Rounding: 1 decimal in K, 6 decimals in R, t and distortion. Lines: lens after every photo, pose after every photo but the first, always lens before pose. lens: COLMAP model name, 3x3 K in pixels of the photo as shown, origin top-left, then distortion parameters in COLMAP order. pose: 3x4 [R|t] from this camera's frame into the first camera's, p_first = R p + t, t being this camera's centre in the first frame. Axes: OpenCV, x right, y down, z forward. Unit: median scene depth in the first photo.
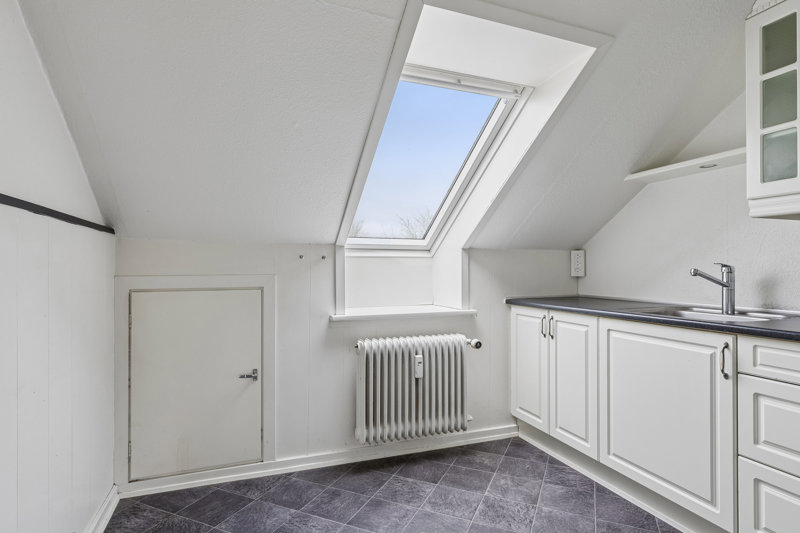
lens RADIAL K [[438.9, 0, 400.0], [0, 438.9, 266.5], [0, 0, 1]] dist [0.001147, 0.001065]
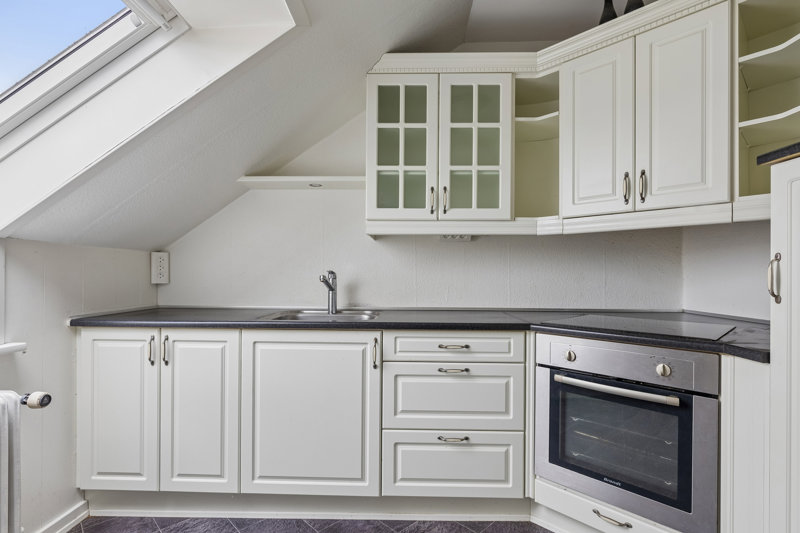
lens RADIAL K [[389.9, 0, 400.3], [0, 389.9, 275.9], [0, 0, 1]] dist [-0.000927, -0.000554]
pose [[0.369188, 0.001548, 0.929353, -0.156241], [-0.010944, 0.999937, 0.002682, 0.001641], [-0.929290, -0.011161, 0.369182, 0.412249]]
